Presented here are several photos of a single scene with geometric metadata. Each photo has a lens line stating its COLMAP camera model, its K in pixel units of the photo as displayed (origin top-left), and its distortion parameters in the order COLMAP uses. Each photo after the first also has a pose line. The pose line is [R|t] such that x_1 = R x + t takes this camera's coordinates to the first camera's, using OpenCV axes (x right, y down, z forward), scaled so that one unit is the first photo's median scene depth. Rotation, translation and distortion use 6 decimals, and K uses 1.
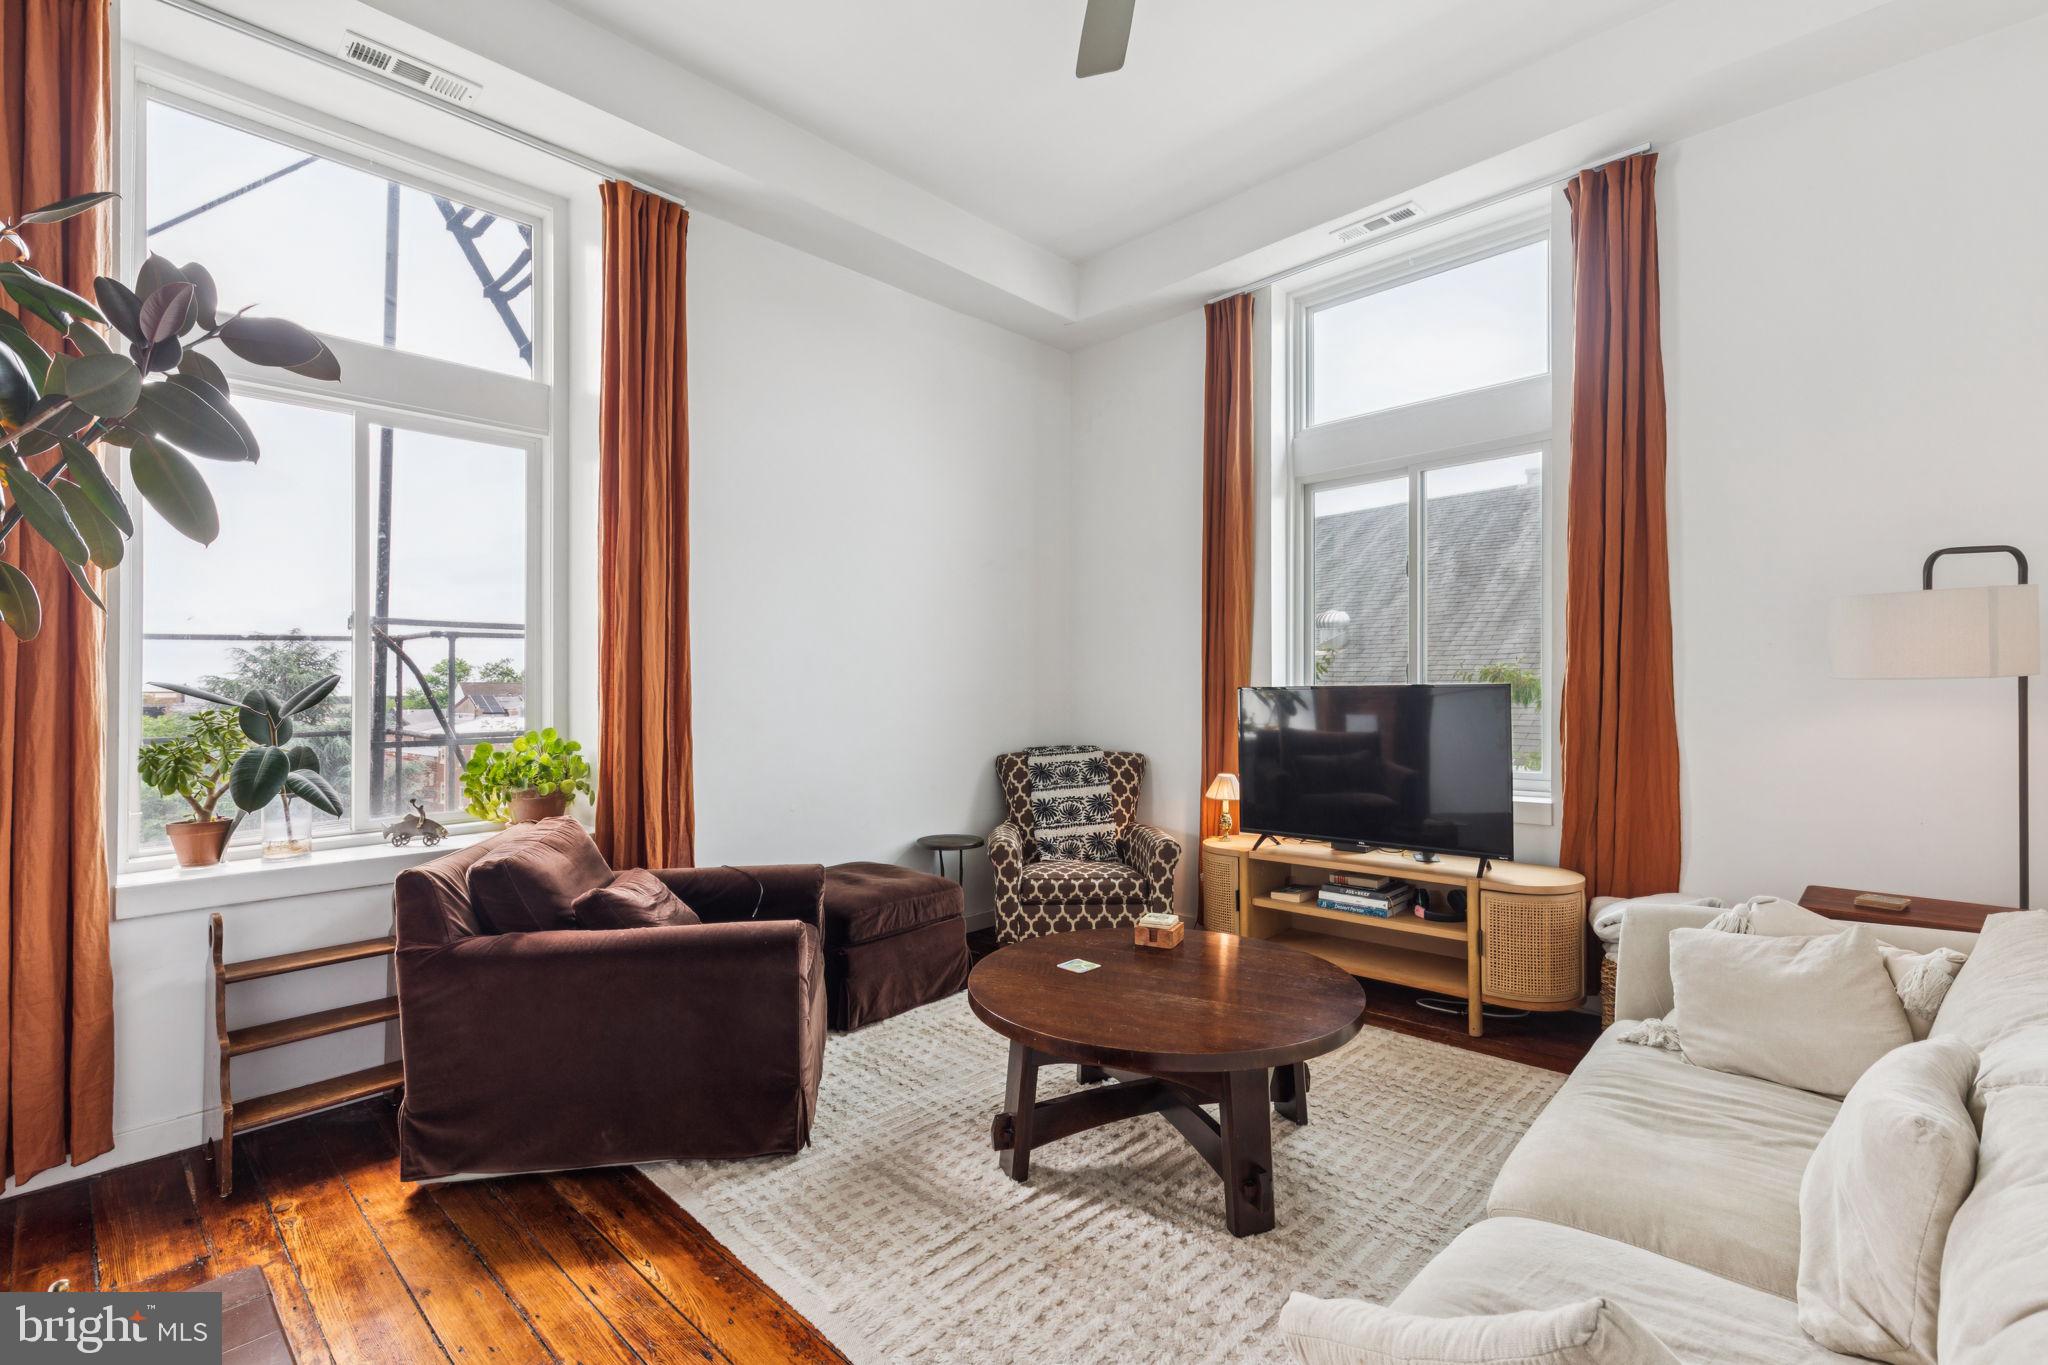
lens RADIAL K [[896.8, 0, 1022.2], [0, 896.8, 661.9], [0, 0, 1]] dist [-0.001400, -0.001437]
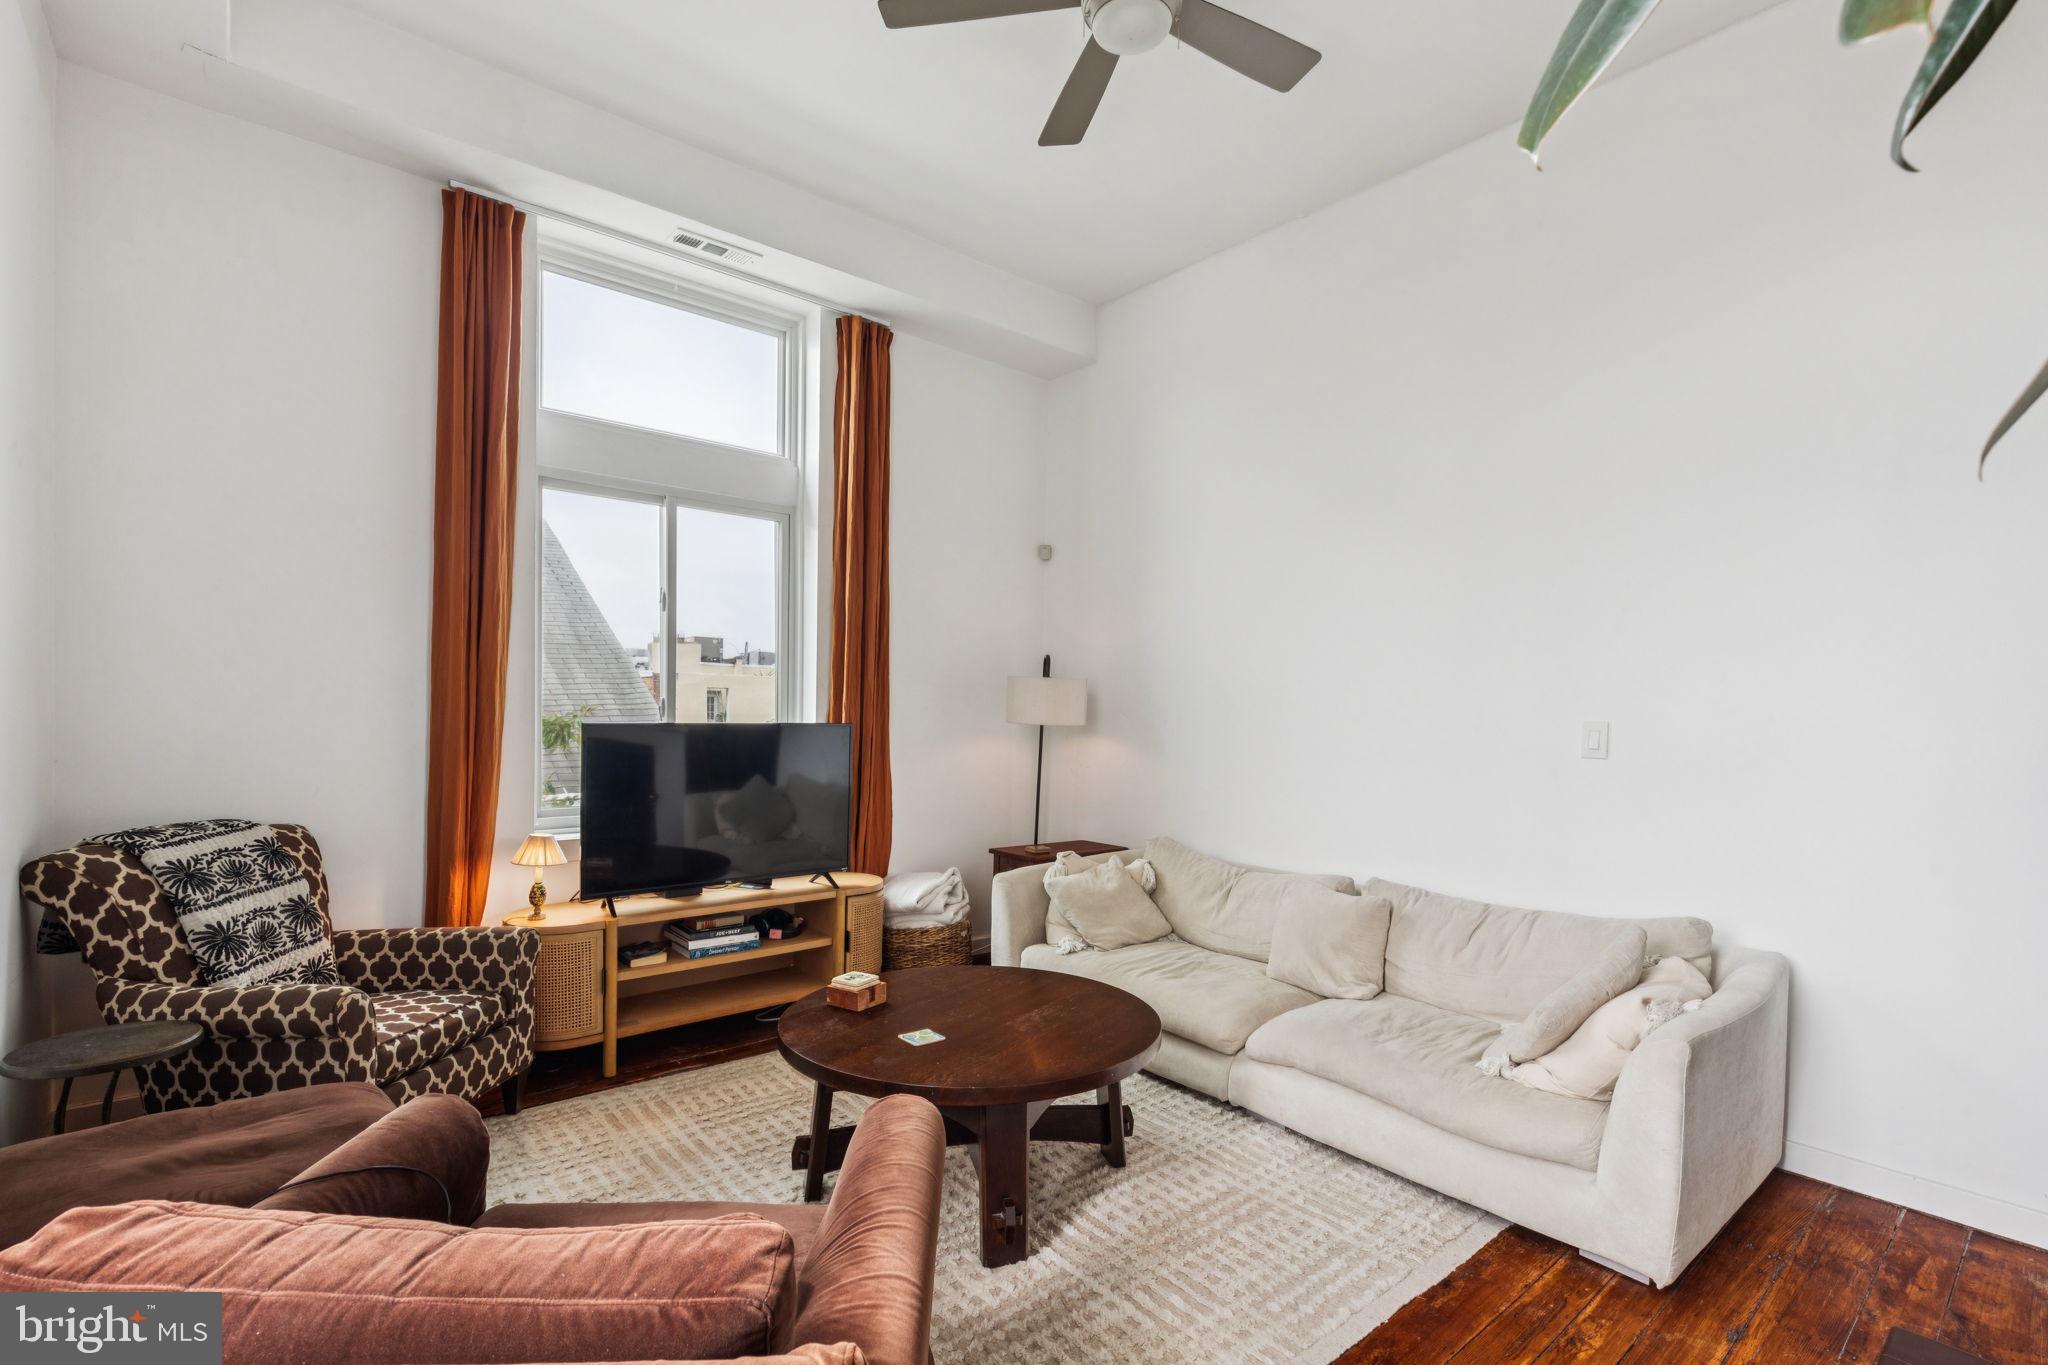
lens RADIAL K [[923.3, 0, 1022.6], [0, 923.3, 697.4], [0, 0, 1]] dist [0.001130, -0.000098]
pose [[0.119381, 0.033508, 0.992283, -0.556417], [-0.036458, 0.998904, -0.029346, 0.019002], [-0.992179, -0.032673, 0.120472, 0.534620]]
